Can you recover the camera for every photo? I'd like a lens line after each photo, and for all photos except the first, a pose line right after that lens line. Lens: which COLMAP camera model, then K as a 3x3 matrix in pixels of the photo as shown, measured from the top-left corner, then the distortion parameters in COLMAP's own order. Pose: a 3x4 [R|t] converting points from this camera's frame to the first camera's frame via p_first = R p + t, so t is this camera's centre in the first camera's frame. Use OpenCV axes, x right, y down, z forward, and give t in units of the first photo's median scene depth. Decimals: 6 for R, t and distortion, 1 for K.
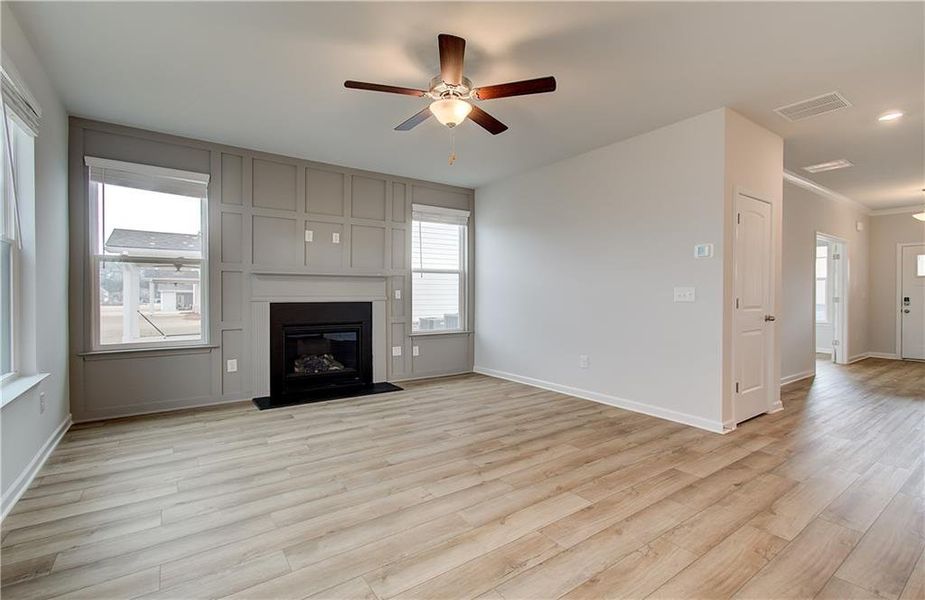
lens RADIAL K [[431.2, 0, 480.6], [0, 431.2, 295.9], [0, 0, 1]] dist [0.005387, 0.002718]
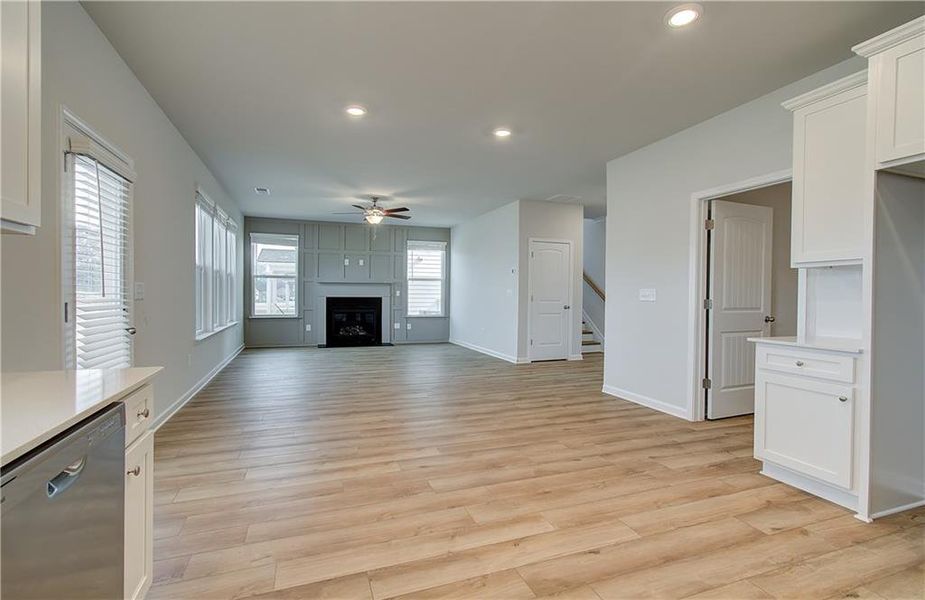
lens RADIAL K [[457.7, 0, 480.2], [0, 457.7, 298.9], [0, 0, 1]] dist [-0.000895, 0.002190]
pose [[0.966526, 0.007841, -0.256451, 0.787551], [-0.006891, 0.999966, 0.004603, 0.011062], [0.256478, -0.002682, 0.966546, -0.909804]]
